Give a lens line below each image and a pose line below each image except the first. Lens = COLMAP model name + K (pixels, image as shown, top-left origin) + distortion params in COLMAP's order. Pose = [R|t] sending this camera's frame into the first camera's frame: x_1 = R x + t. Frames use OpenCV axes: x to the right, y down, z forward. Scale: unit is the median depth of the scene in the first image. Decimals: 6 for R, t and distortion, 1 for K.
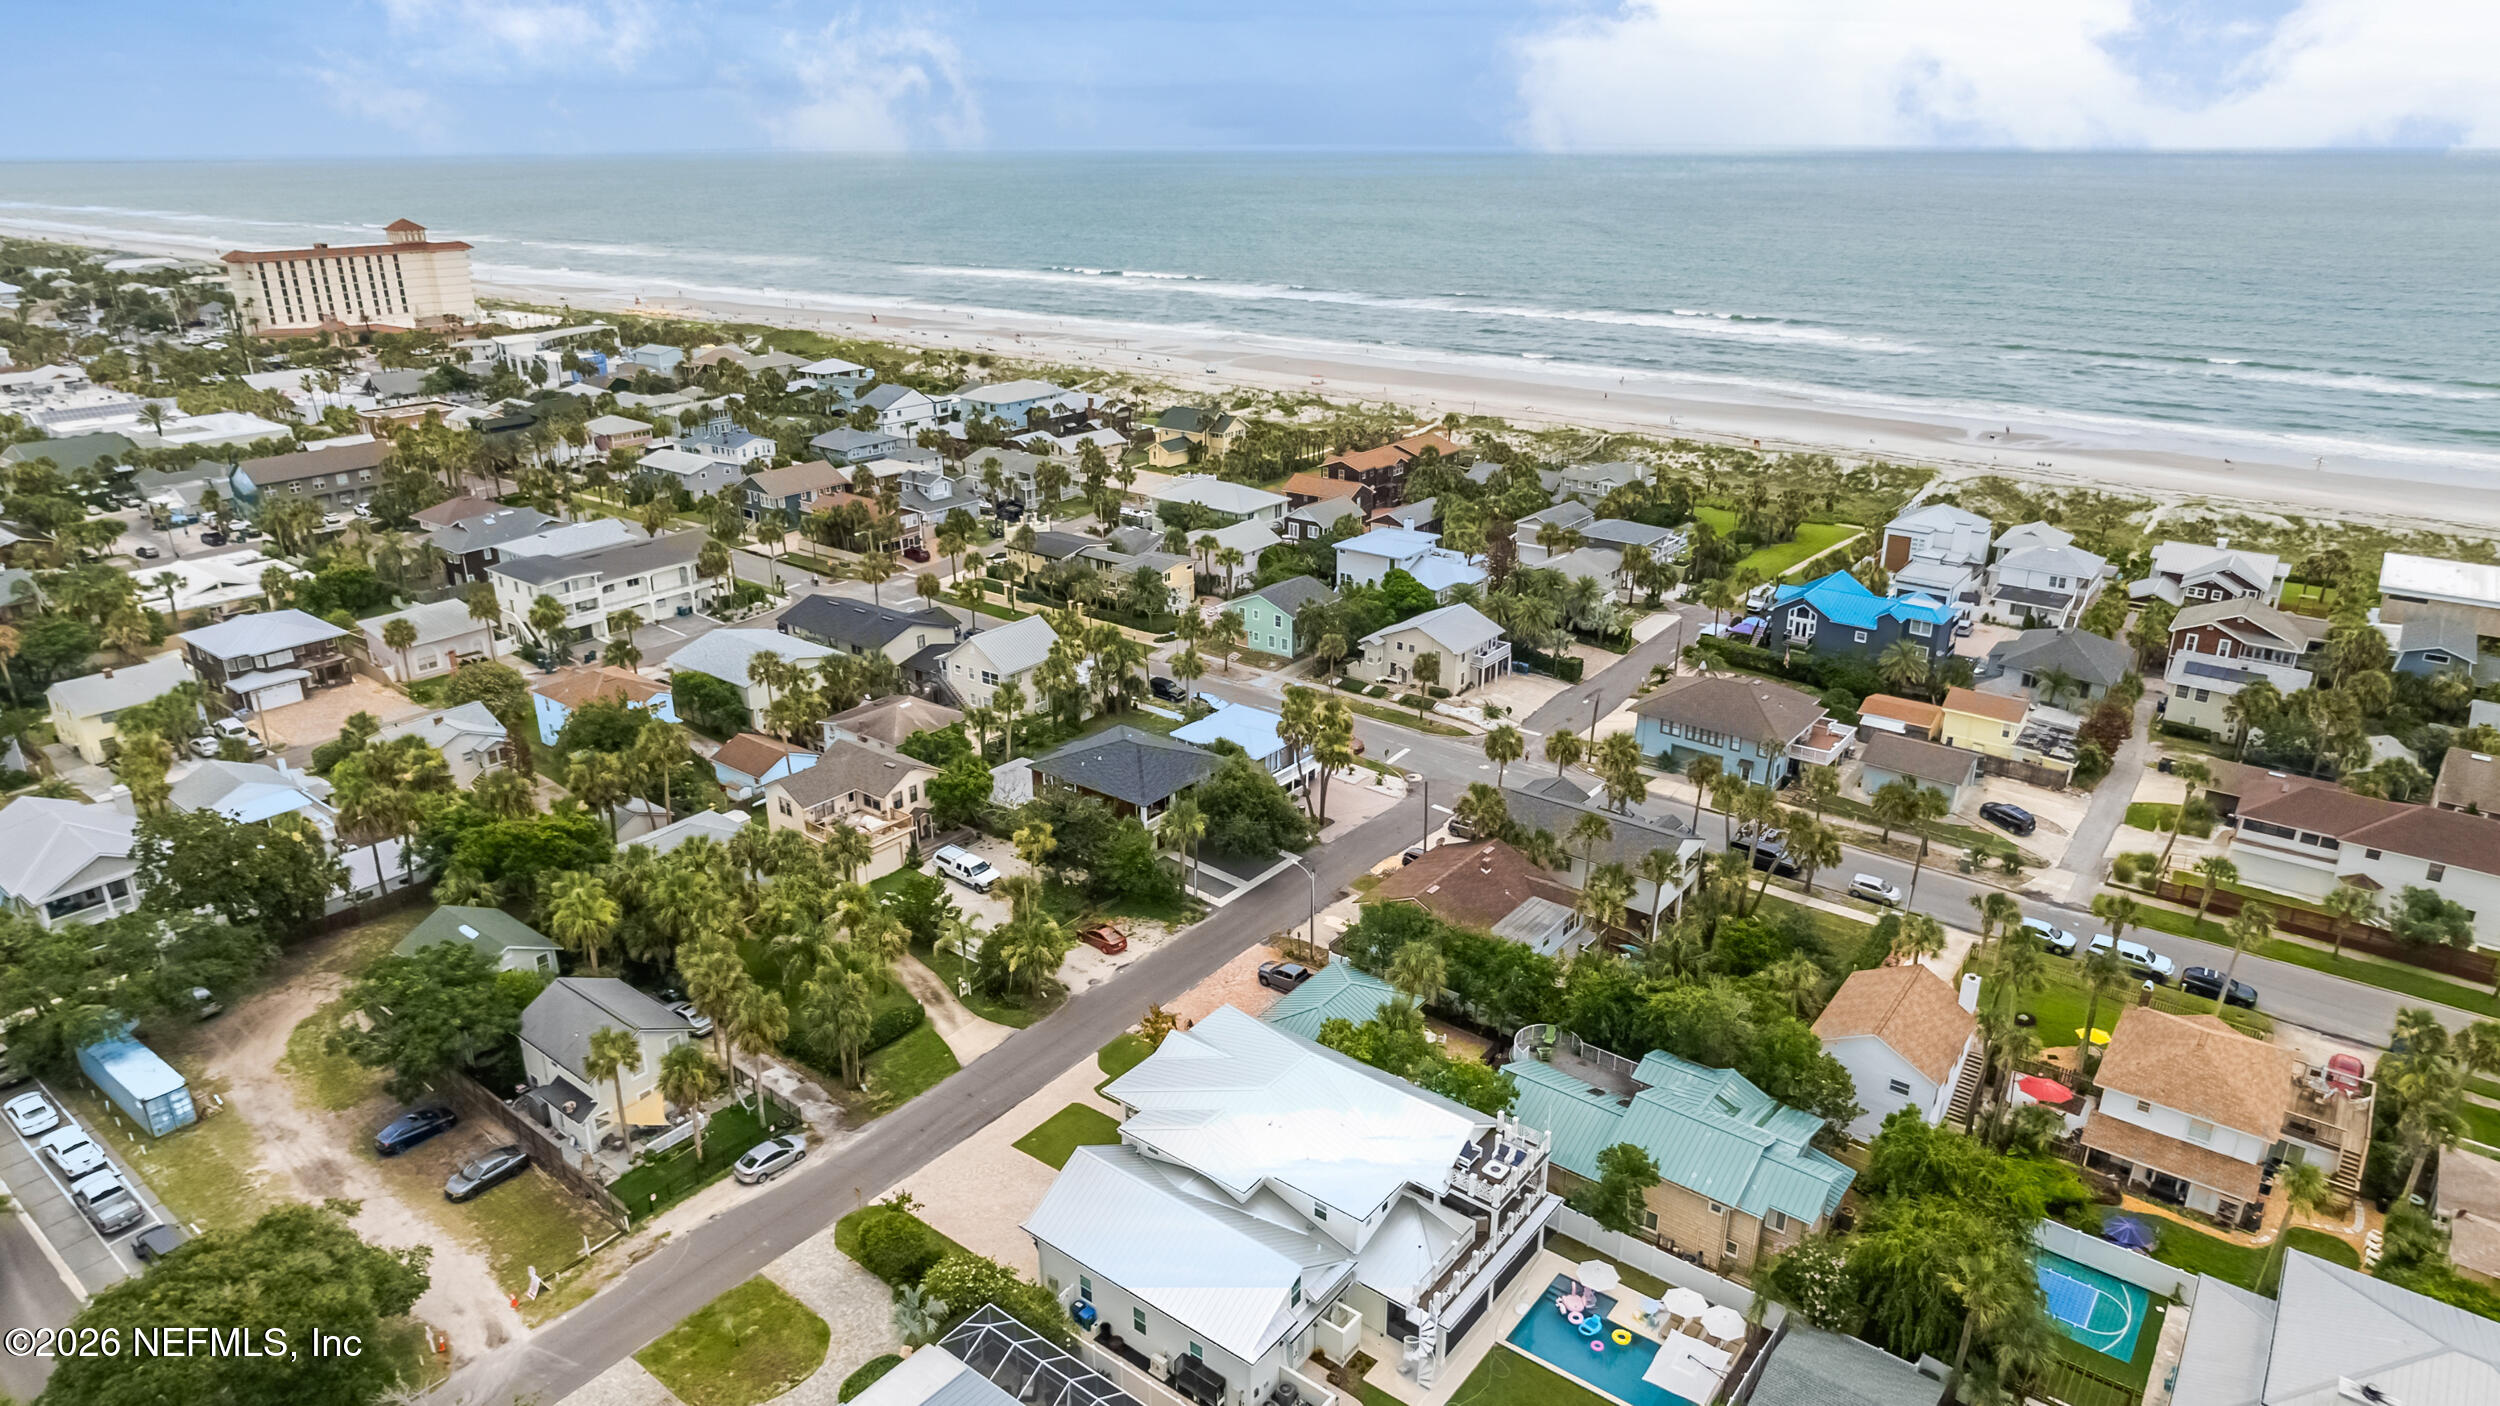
lens RADIAL K [[1462.4, 0, 1250.0], [0, 1462.4, 703.0], [0, 0, 1]] dist [-0.024652, -0.002165]
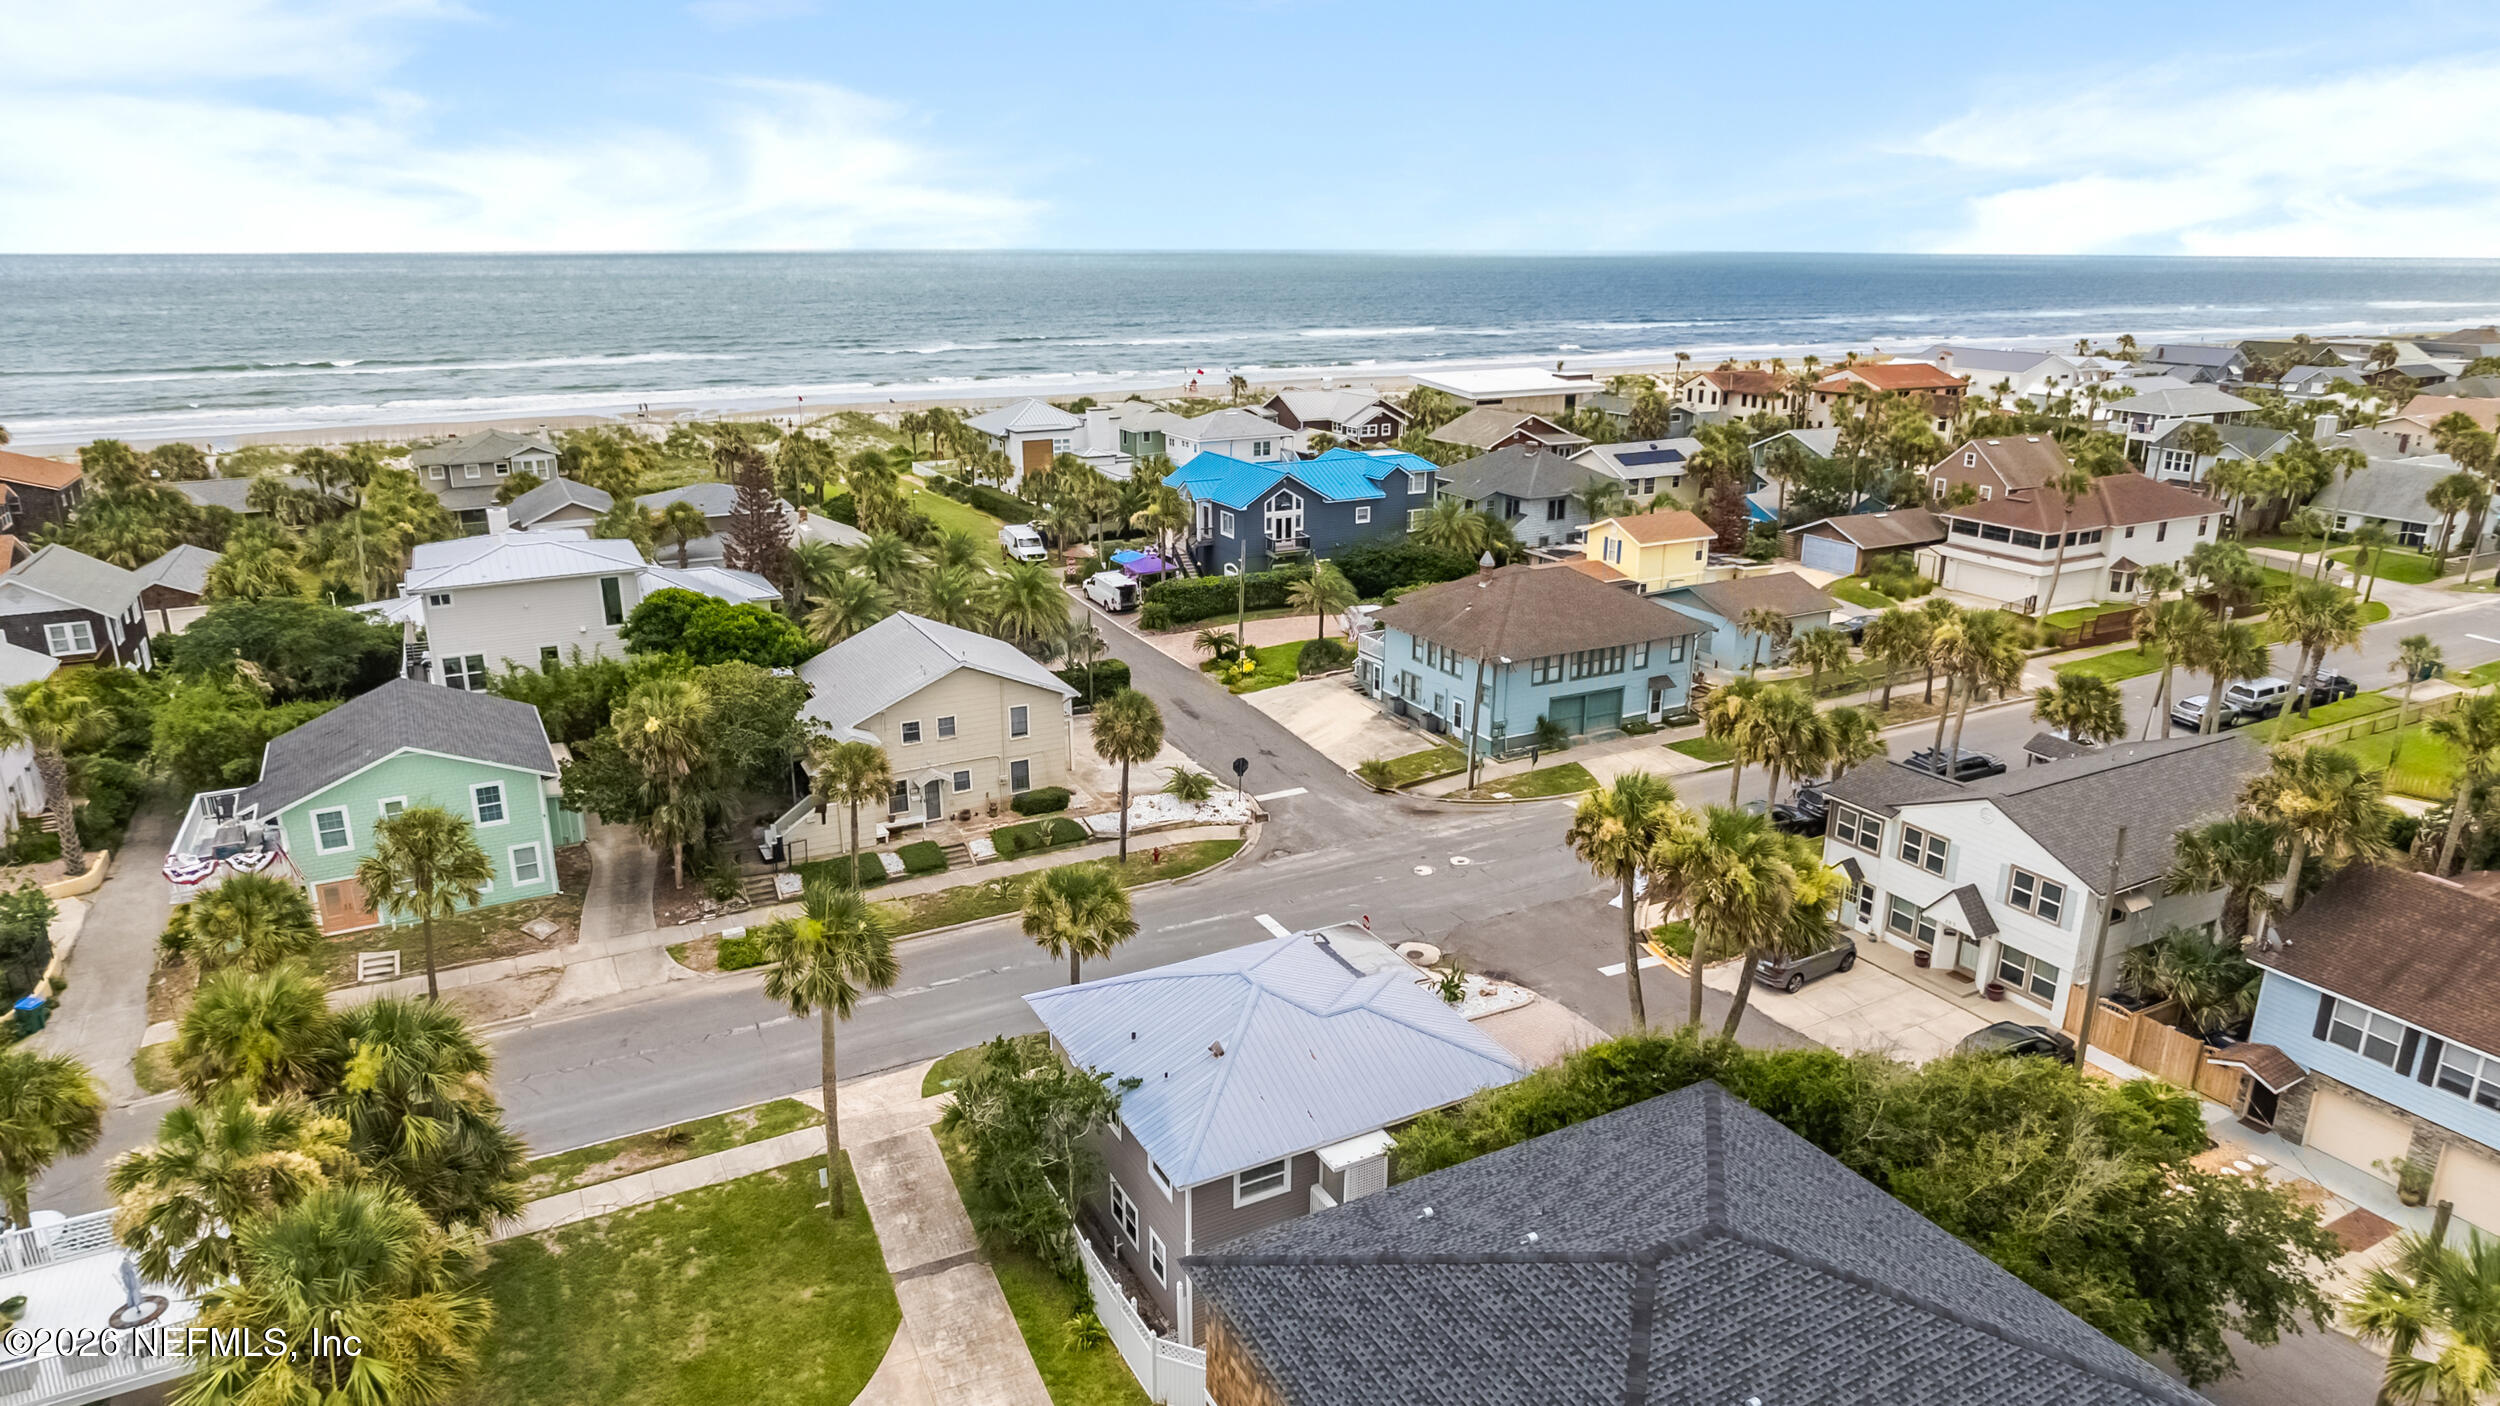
lens RADIAL K [[1462.4, 0, 1250.0], [0, 1462.4, 703.0], [0, 0, 1]] dist [-0.024652, -0.002165]
pose [[0.404820, -0.269073, 0.873911, -0.209596], [0.322749, 0.936257, 0.138763, -0.073366], [-0.855543, 0.225880, 0.465858, 0.740673]]
